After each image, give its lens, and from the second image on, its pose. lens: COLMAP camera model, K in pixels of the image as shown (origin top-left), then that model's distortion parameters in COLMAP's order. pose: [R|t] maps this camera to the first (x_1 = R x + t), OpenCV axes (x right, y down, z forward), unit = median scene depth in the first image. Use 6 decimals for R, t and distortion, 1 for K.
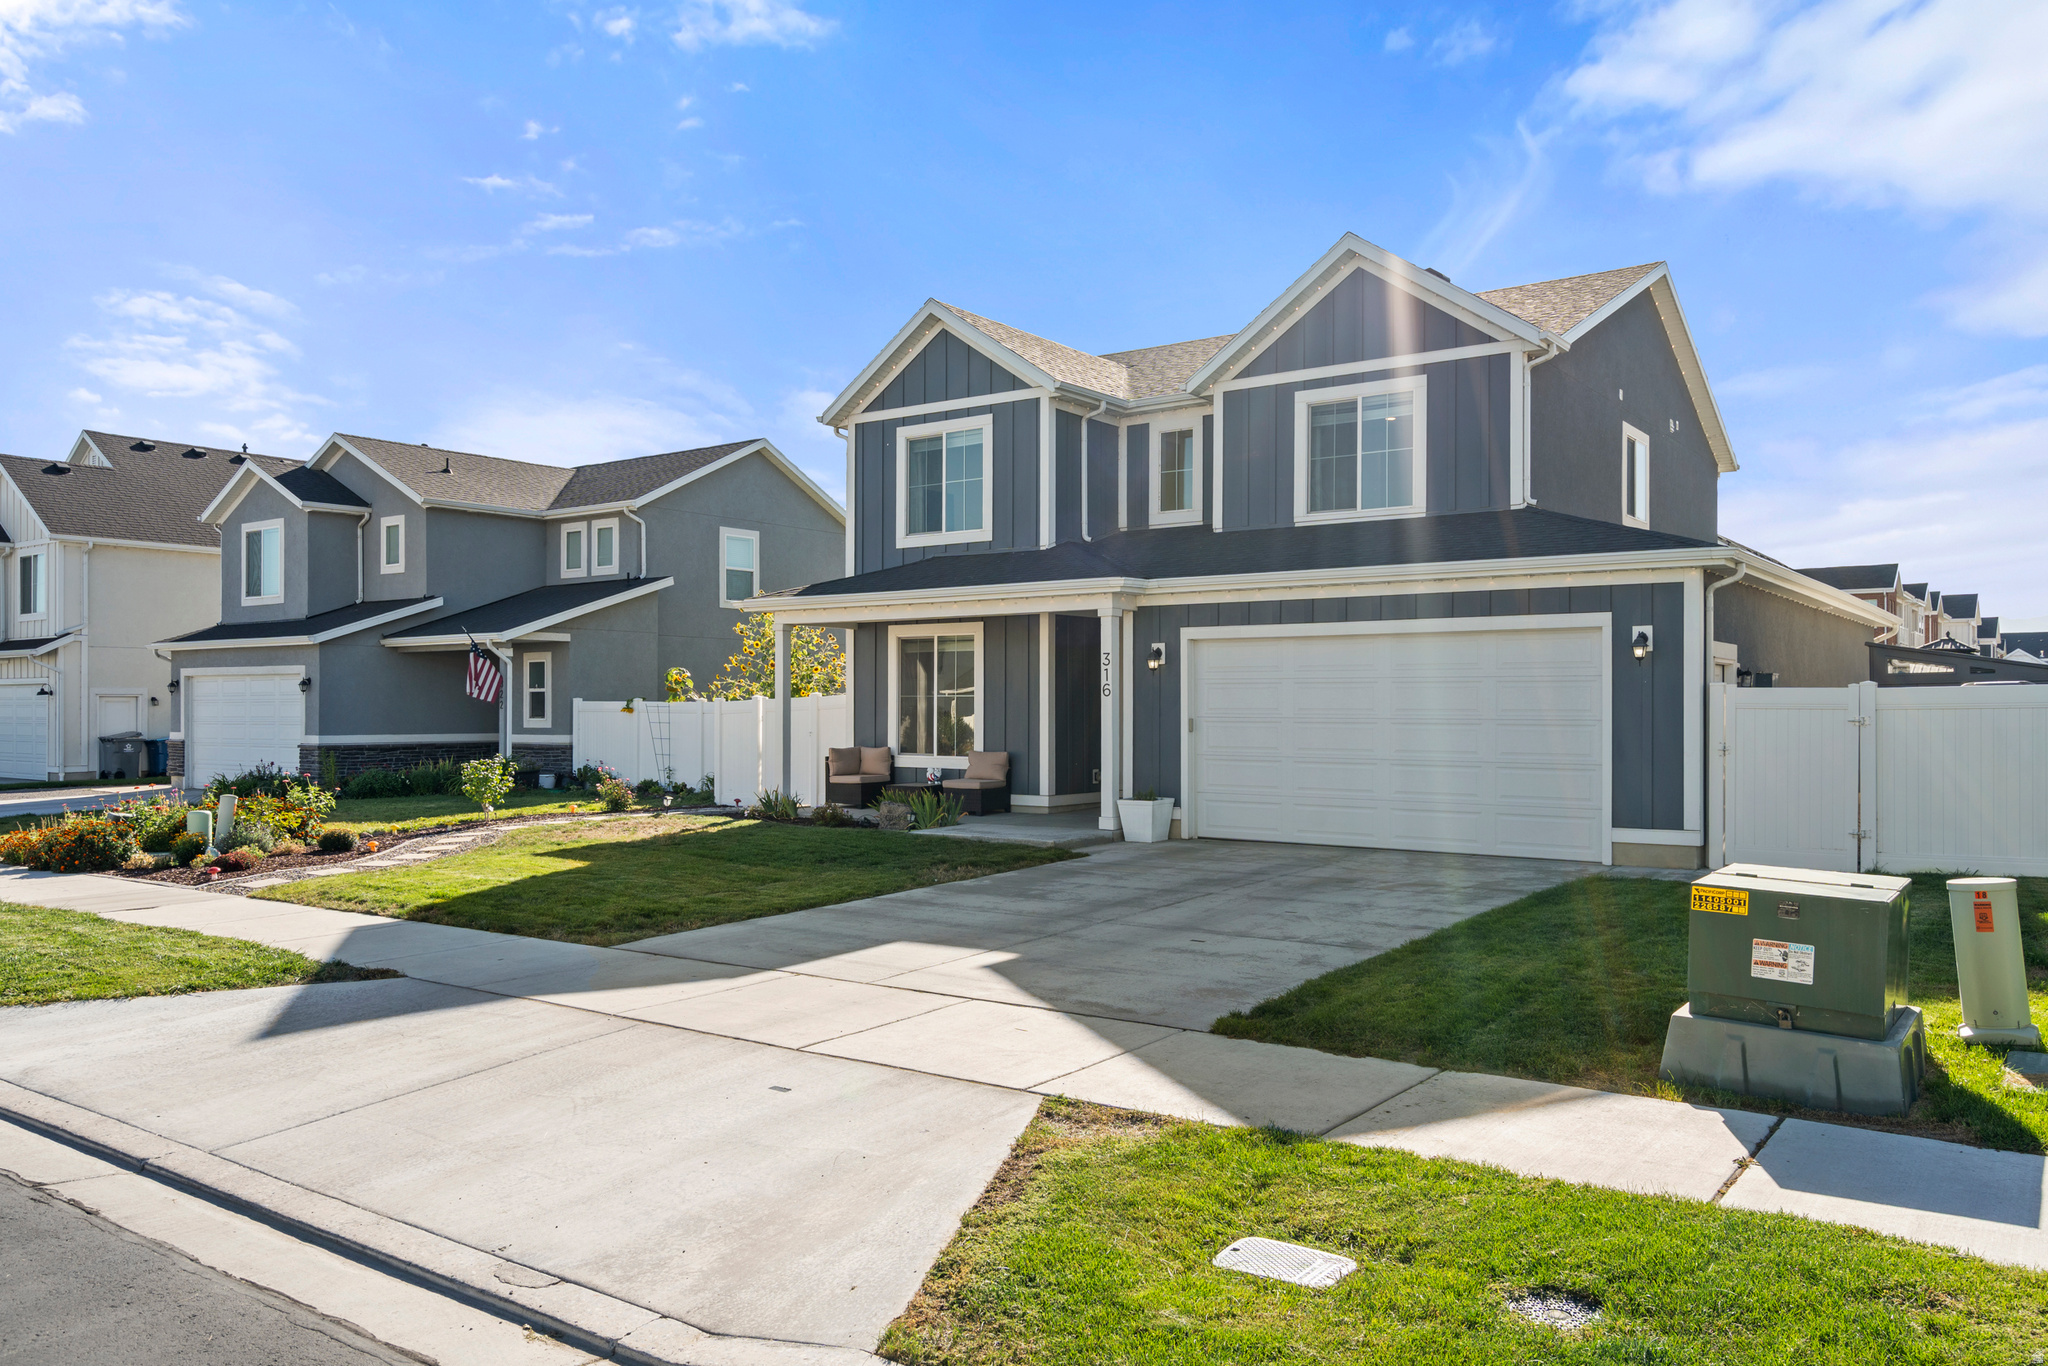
lens RADIAL K [[1486.6, 0, 1024.0], [0, 1486.6, 683.0], [0, 0, 1]] dist [0.002447, 0.000543]
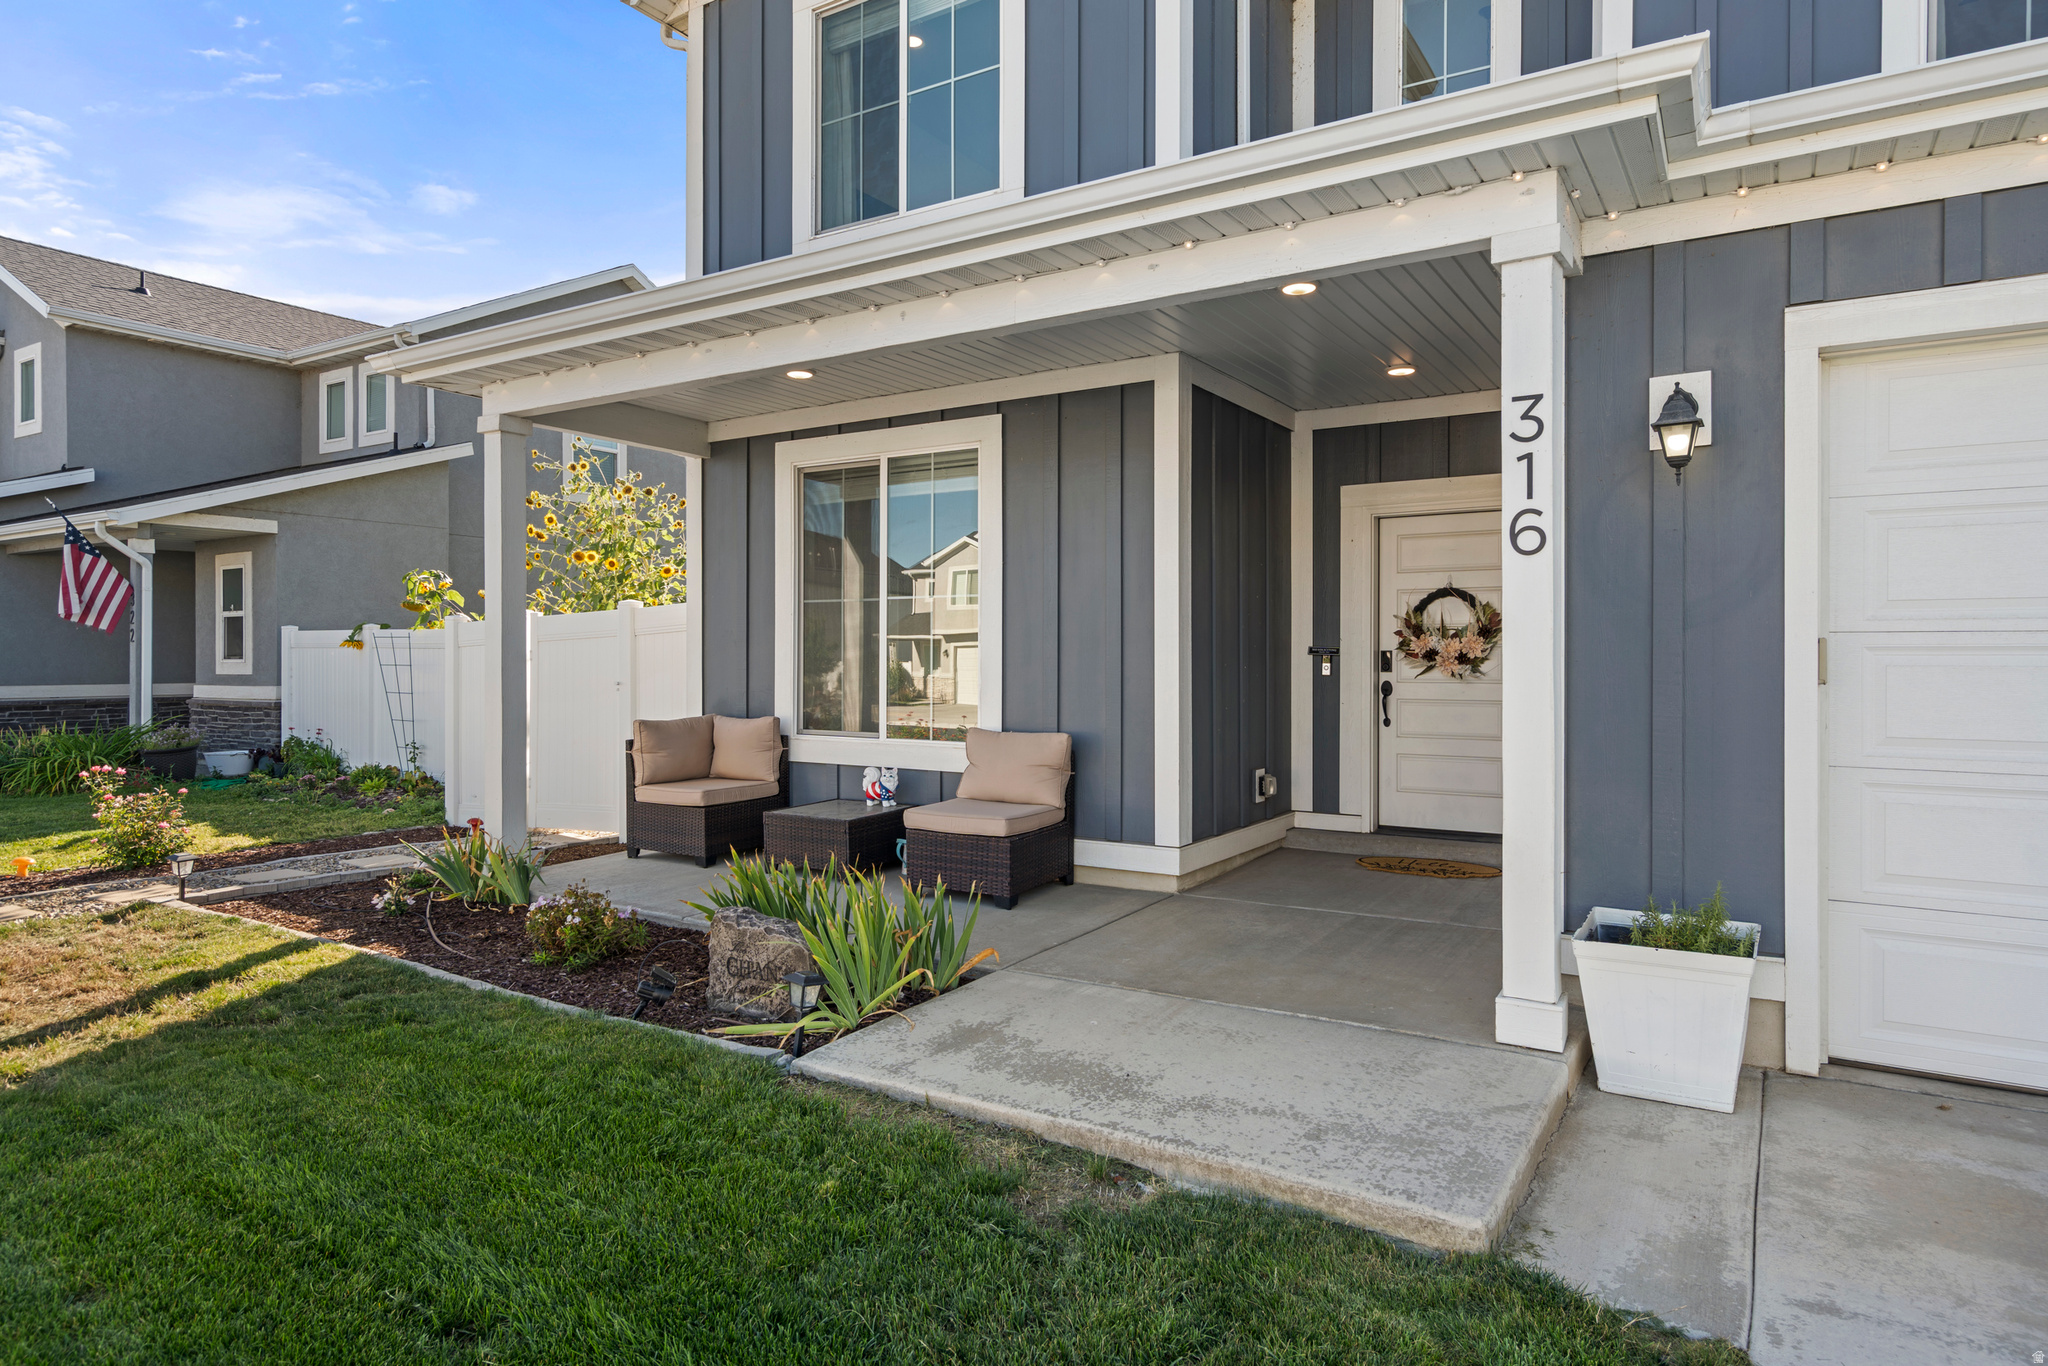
lens RADIAL K [[1191.4, 0, 1018.7], [0, 1191.4, 662.6], [0, 0, 1]] dist [0.000181, 0.000789]
pose [[0.997939, -0.001176, 0.064152, -0.043309], [-0.000167, 0.999781, 0.020917, 0.020316], [-0.064163, -0.020885, 0.997721, 0.664596]]
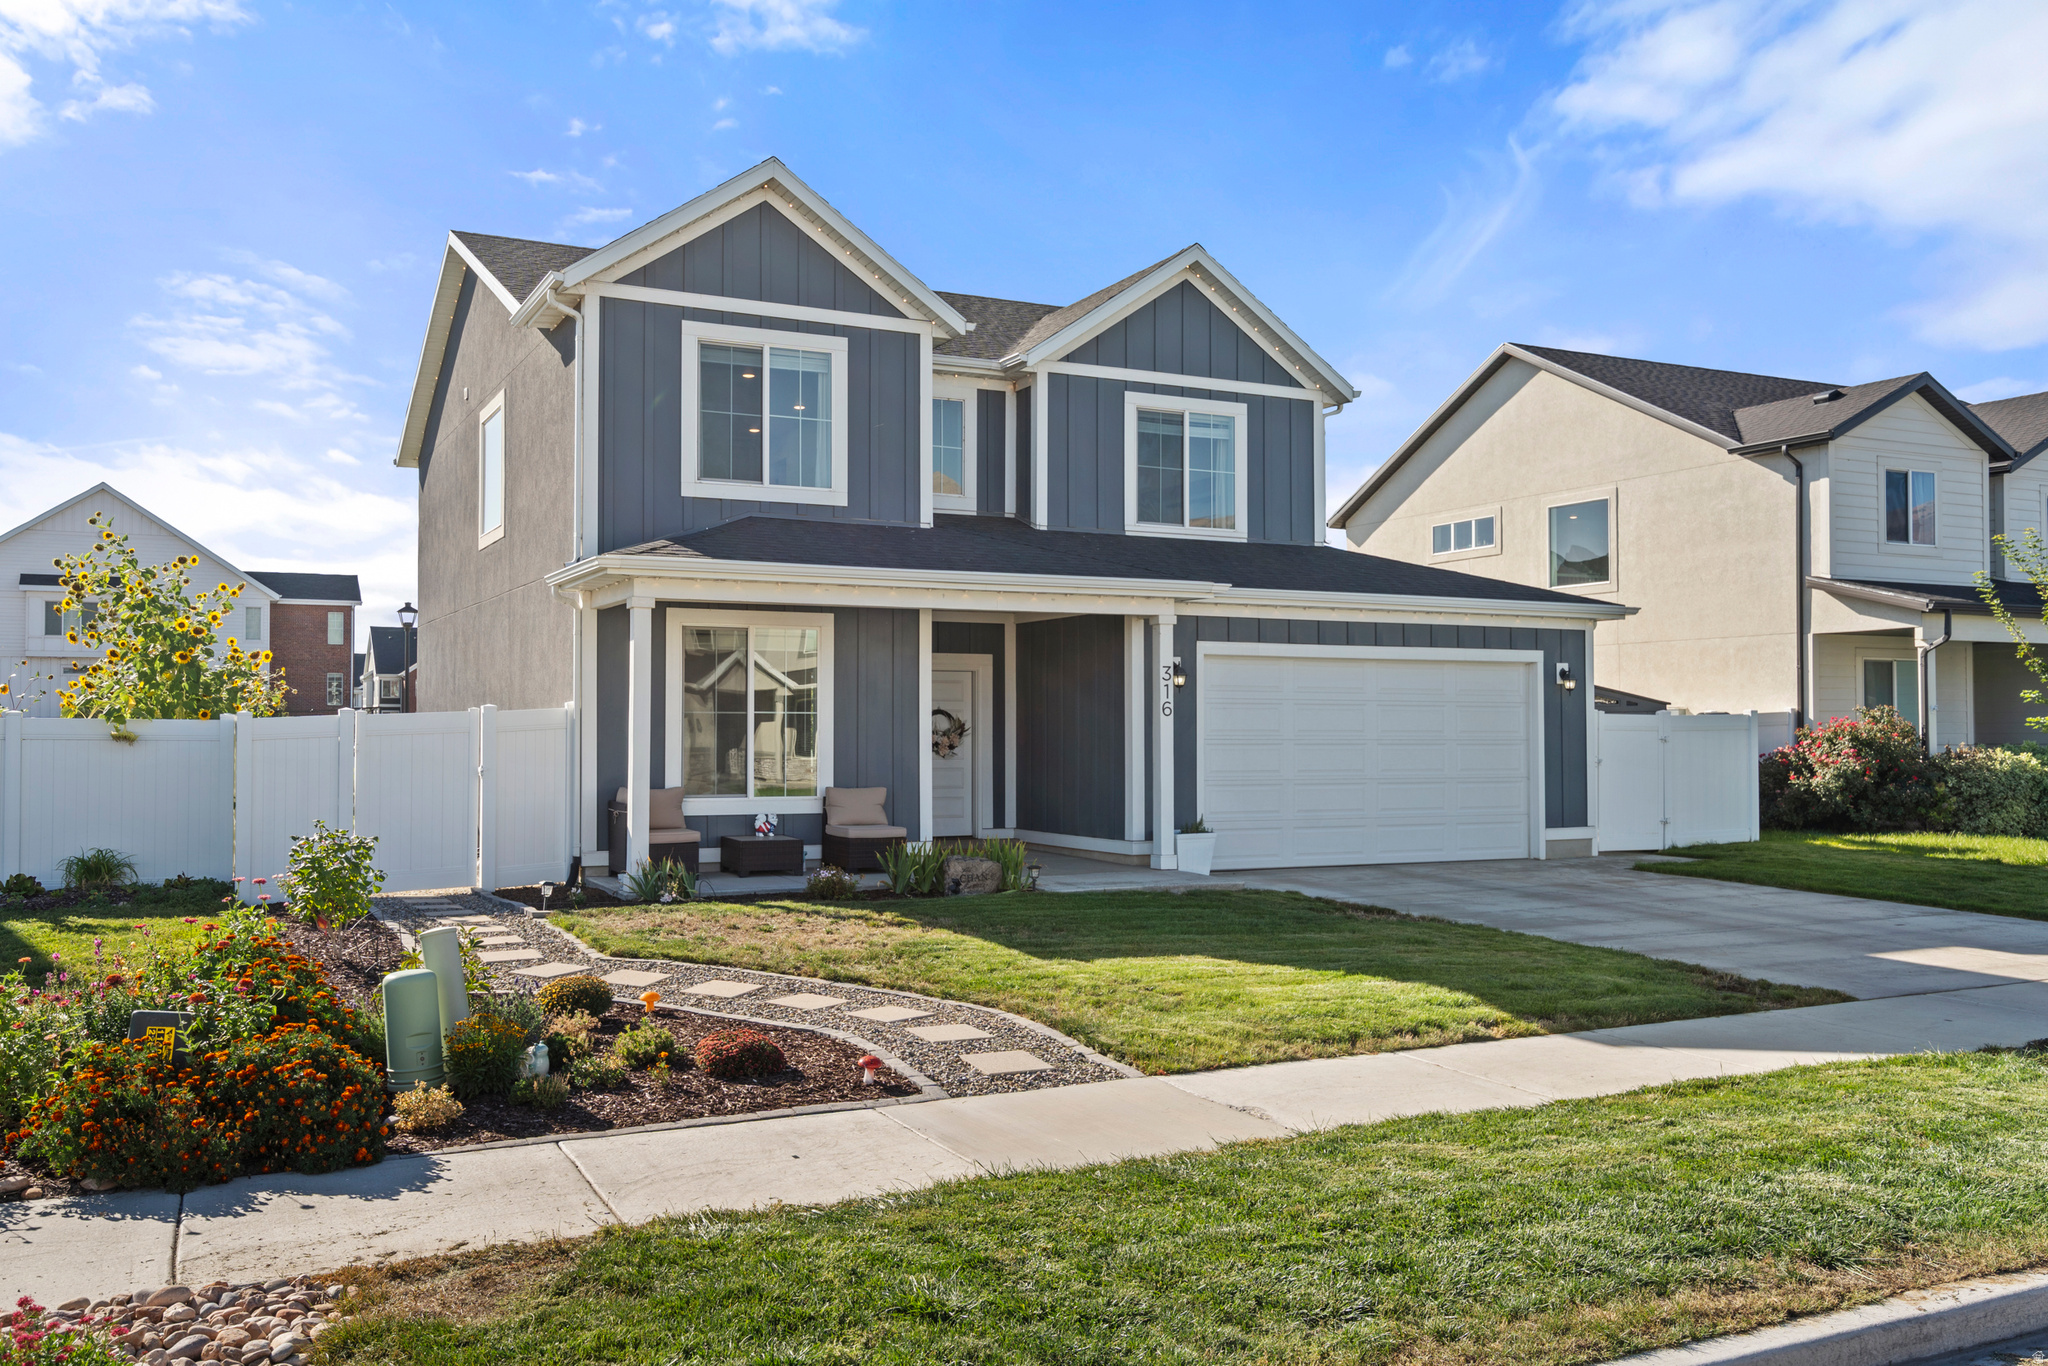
lens RADIAL K [[1739.9, 0, 1024.0], [0, 1739.9, 683.0], [0, 0, 1]] dist [0.003137, -0.003035]
pose [[0.460414, 0.024730, 0.887360, -0.748142], [-0.013815, 0.999690, -0.020692, 0.009903], [-0.887597, -0.002732, 0.460613, 0.509993]]
